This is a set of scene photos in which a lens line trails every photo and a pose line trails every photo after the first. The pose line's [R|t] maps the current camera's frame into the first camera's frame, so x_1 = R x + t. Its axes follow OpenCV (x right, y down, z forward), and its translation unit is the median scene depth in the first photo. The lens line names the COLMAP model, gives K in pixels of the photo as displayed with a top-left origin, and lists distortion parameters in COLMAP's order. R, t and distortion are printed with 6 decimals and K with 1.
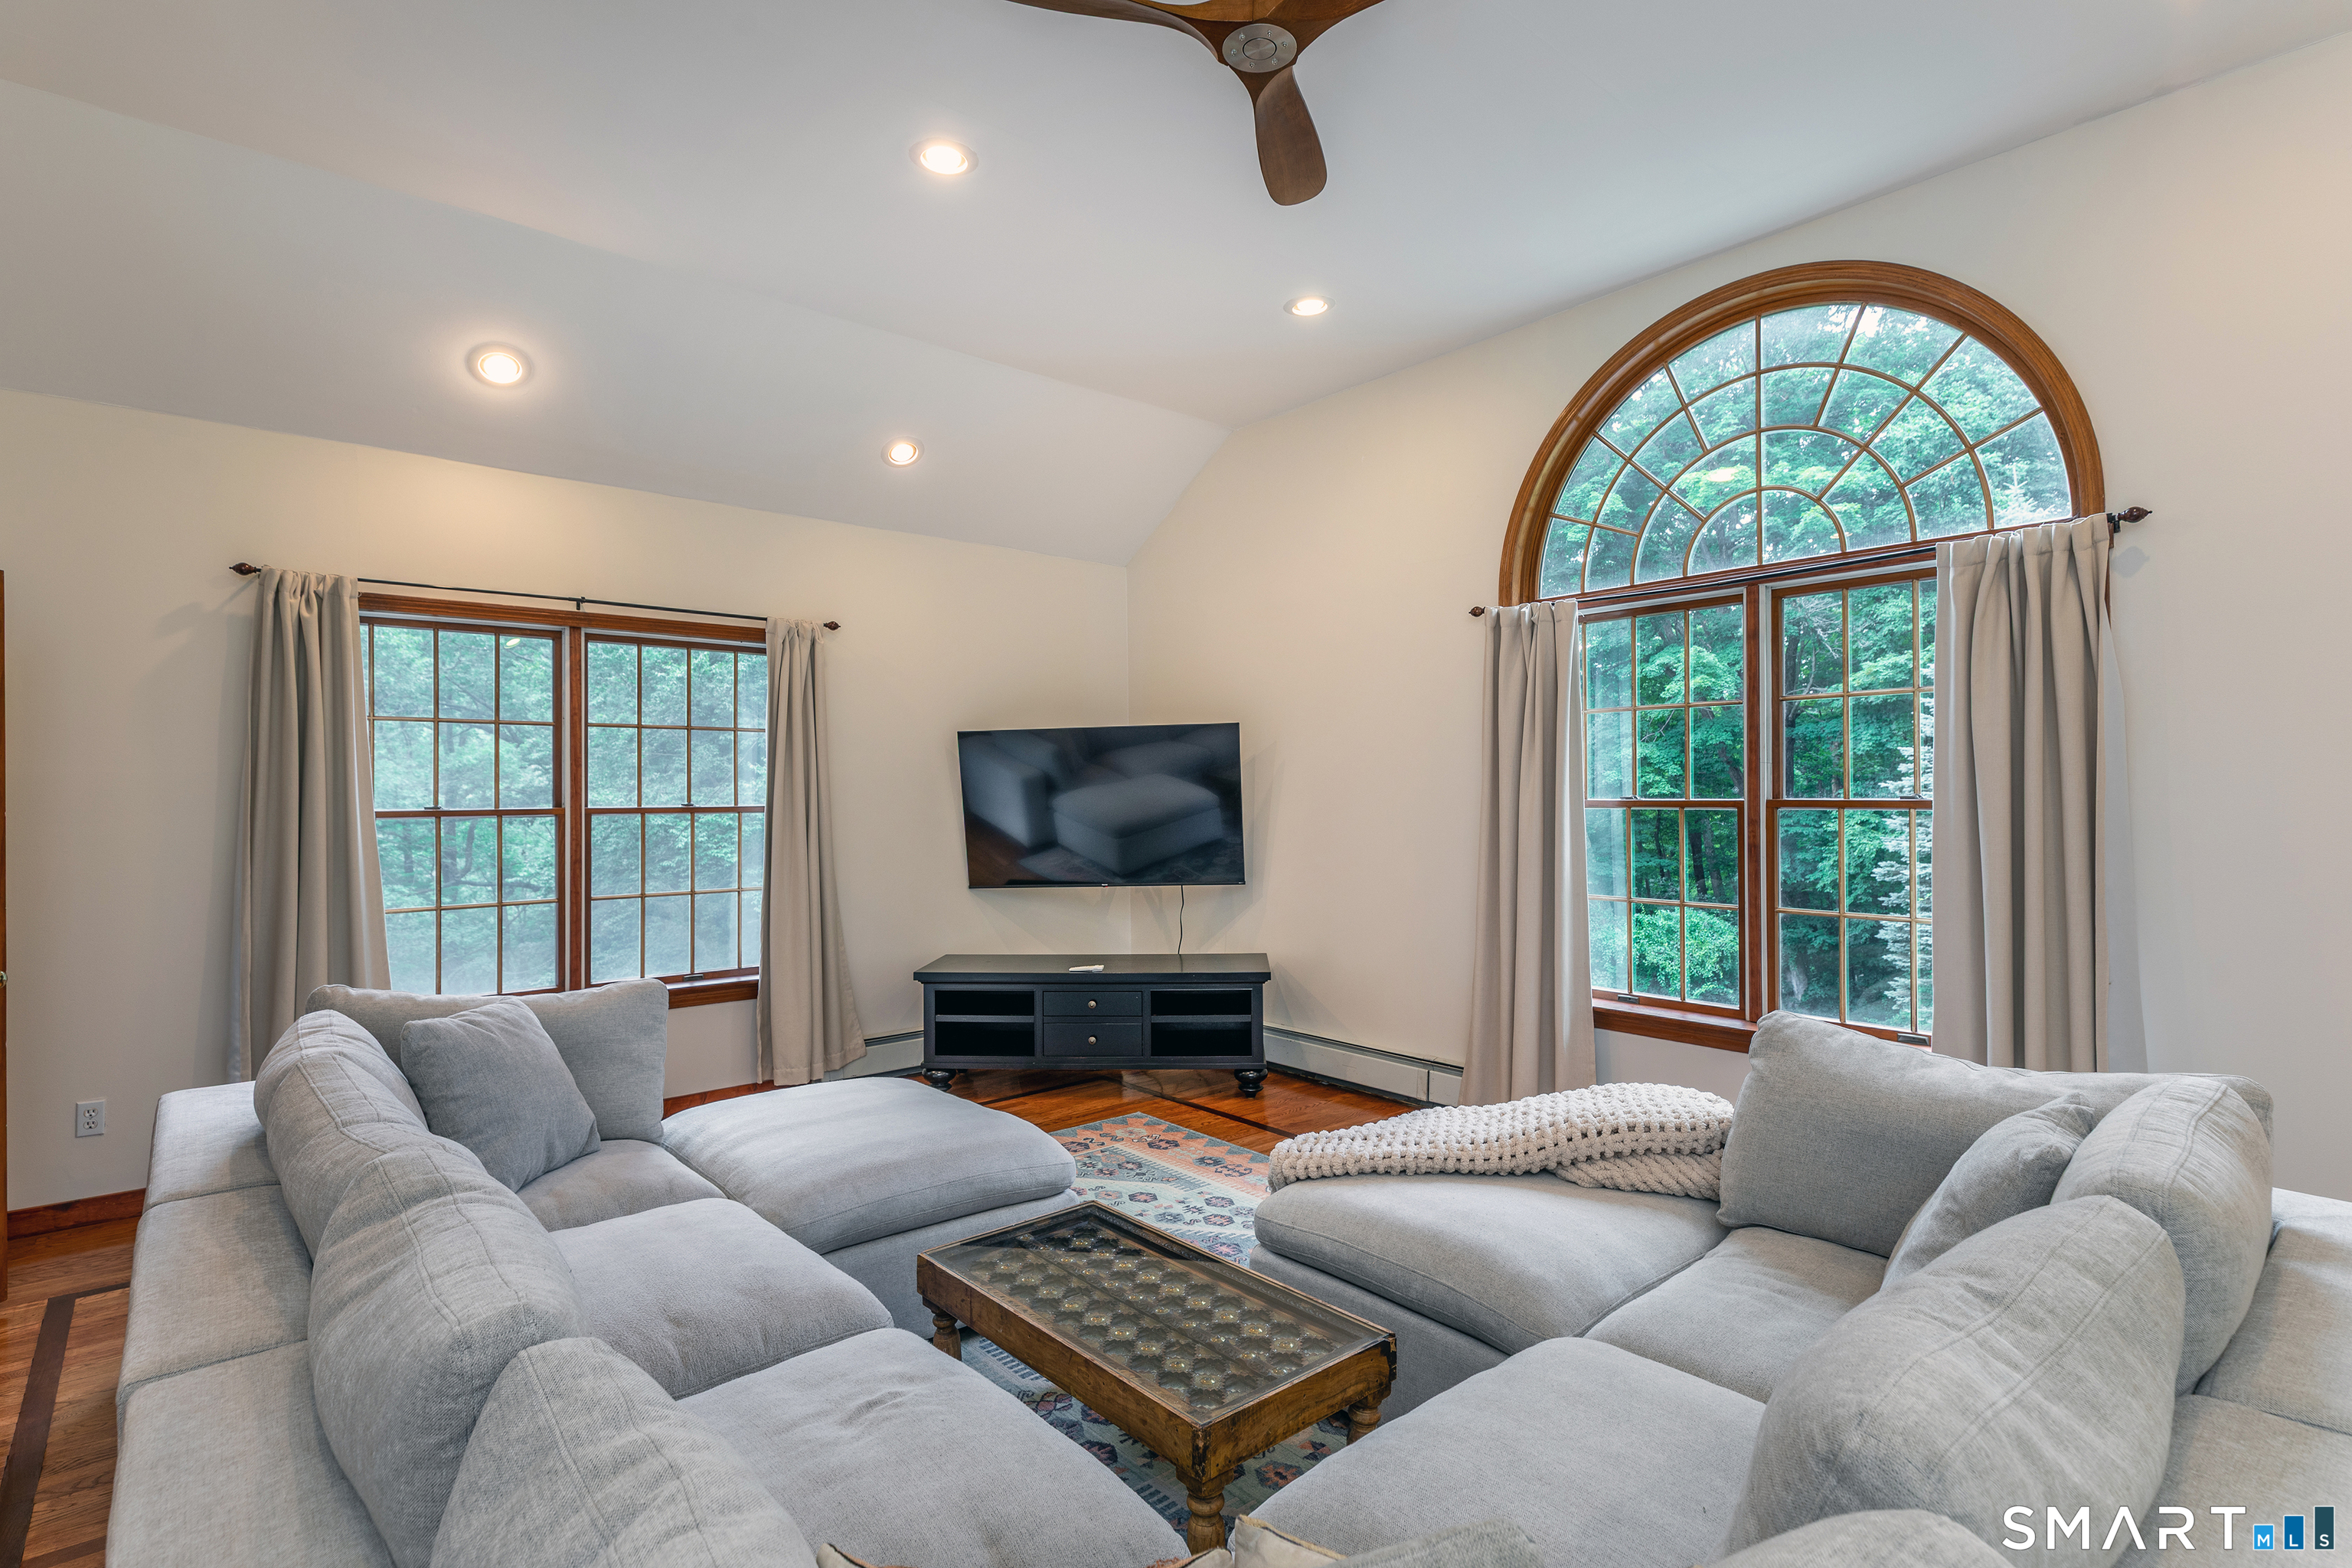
lens RADIAL K [[1137.0, 0, 1175.9], [0, 1137.0, 795.2], [0, 0, 1]] dist [0.004565, 0.000002]
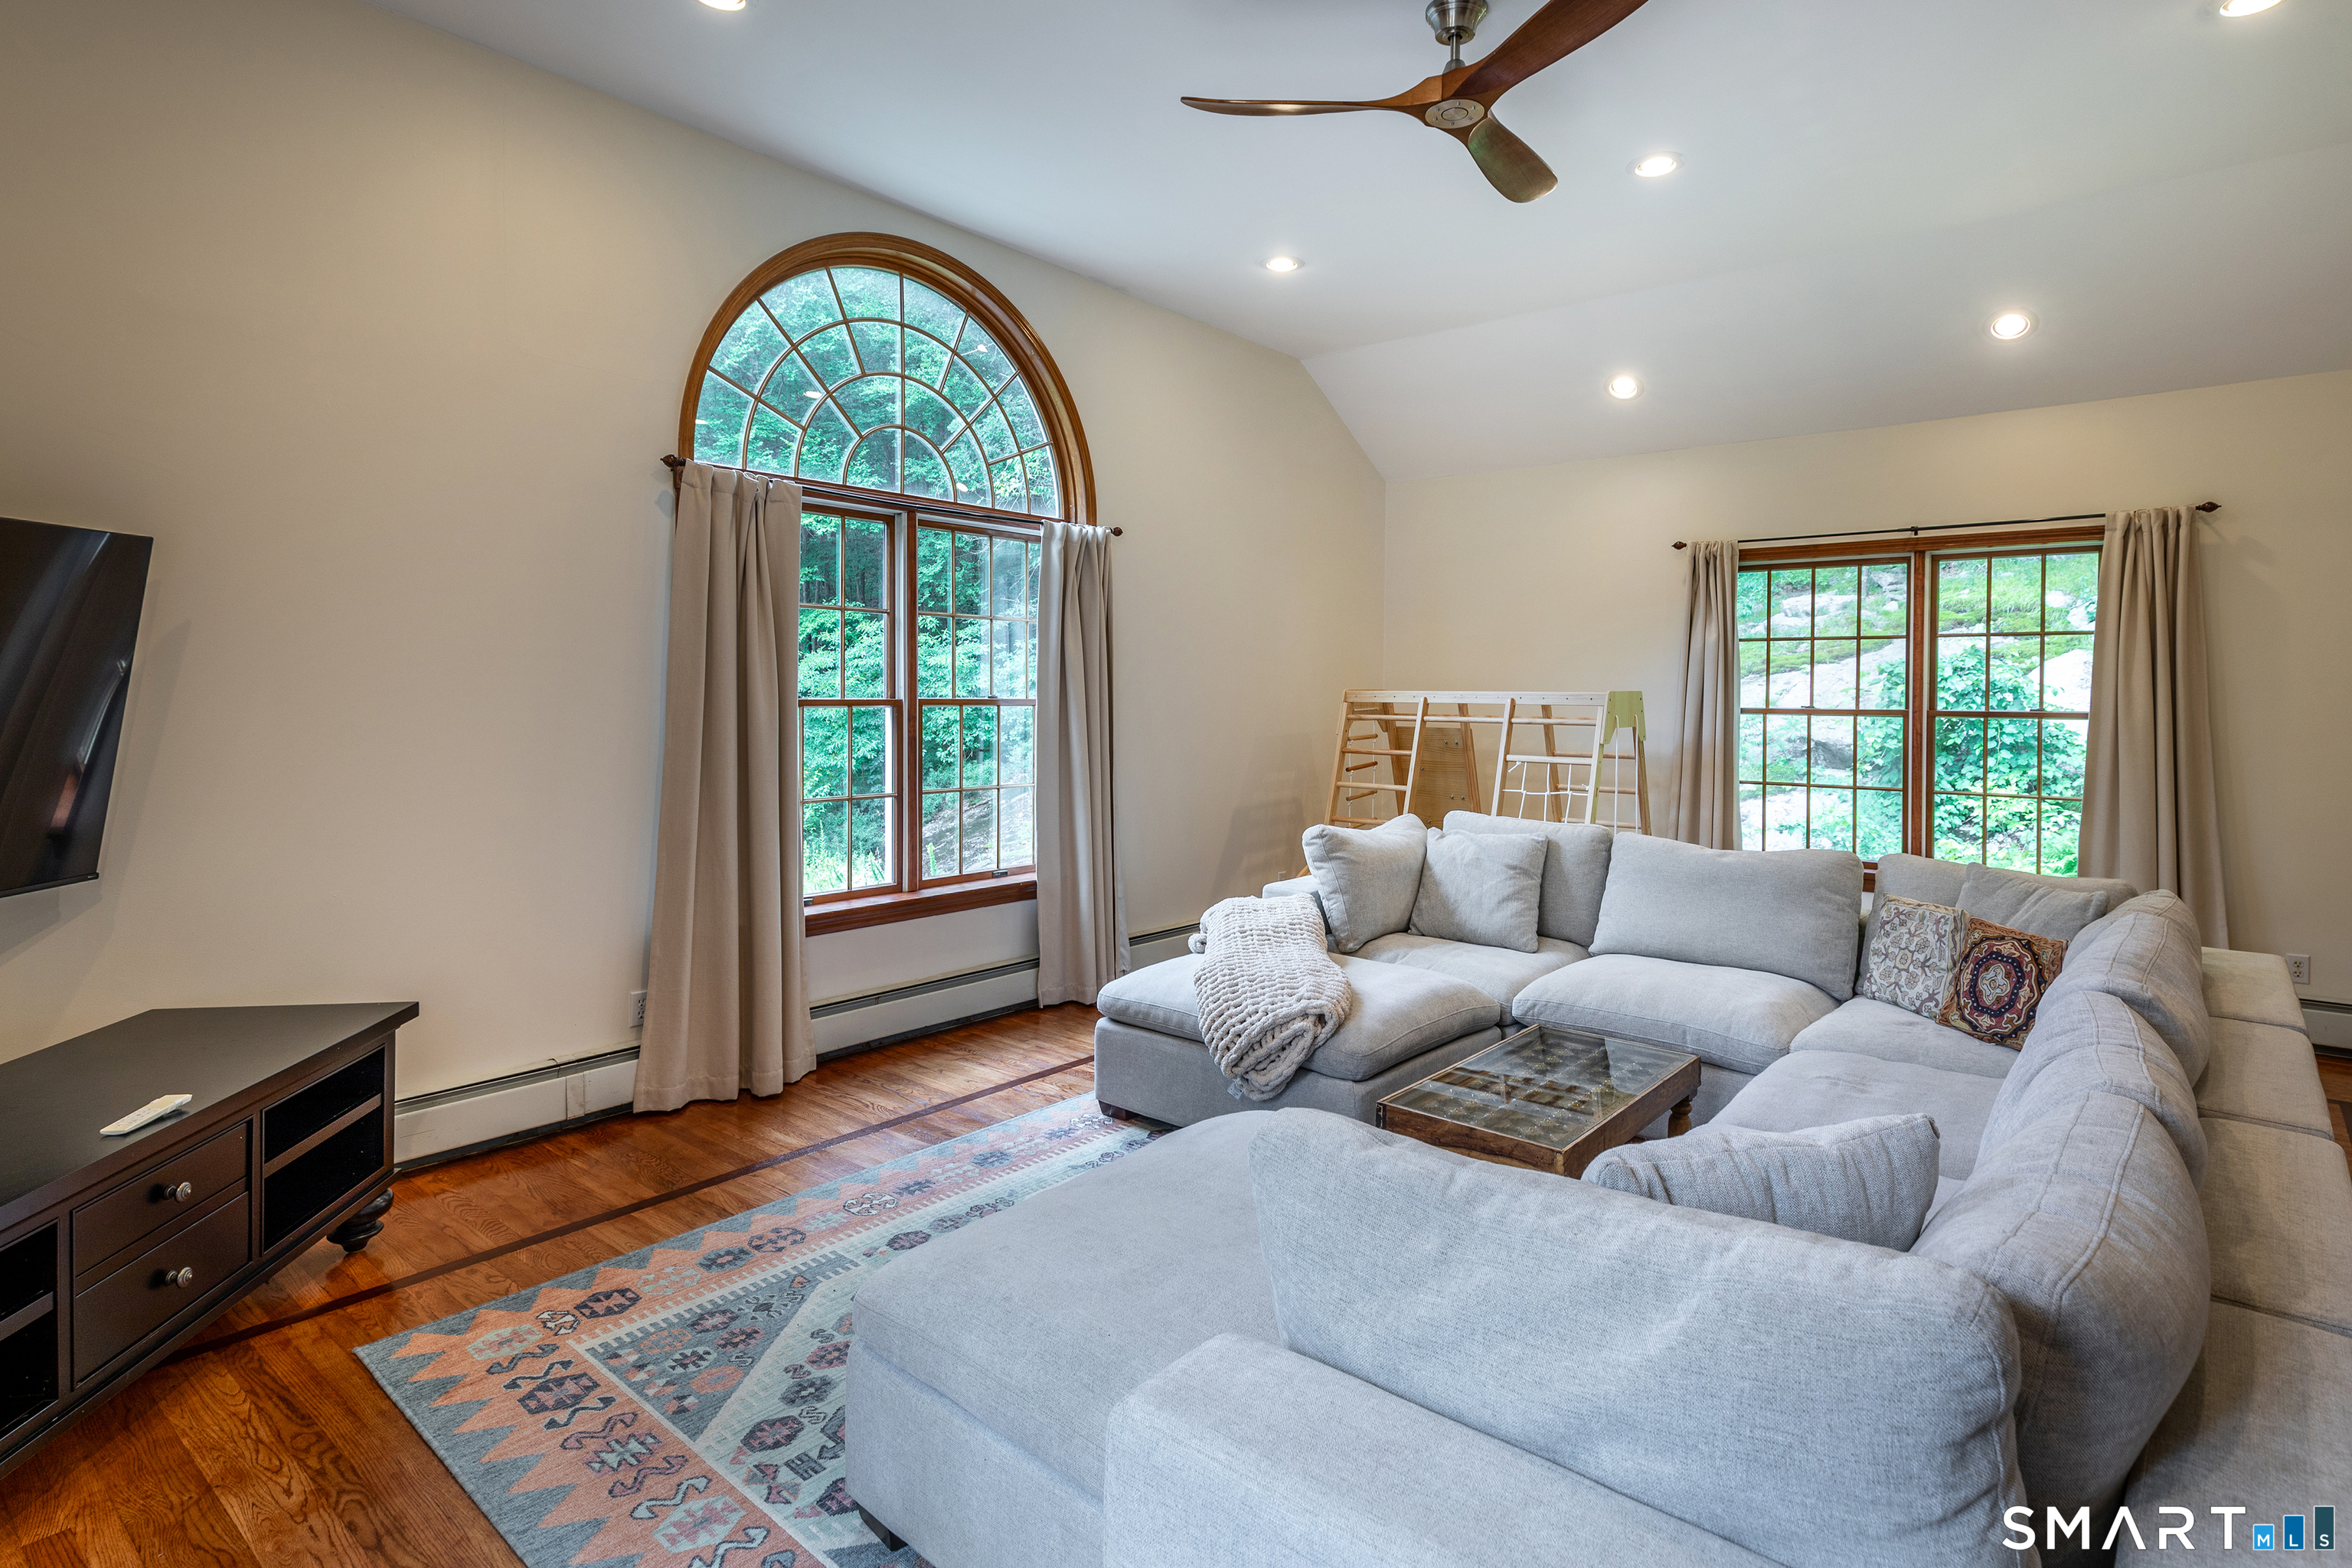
lens RADIAL K [[1179.9, 0, 1177.0], [0, 1179.9, 741.0], [0, 0, 1]] dist [0.029432, -0.000220]
pose [[-0.135063, -0.028867, 0.990416, -0.632103], [0.001261, 0.999570, 0.029306, 0.009048], [-0.990836, 0.005207, -0.134969, 0.796487]]
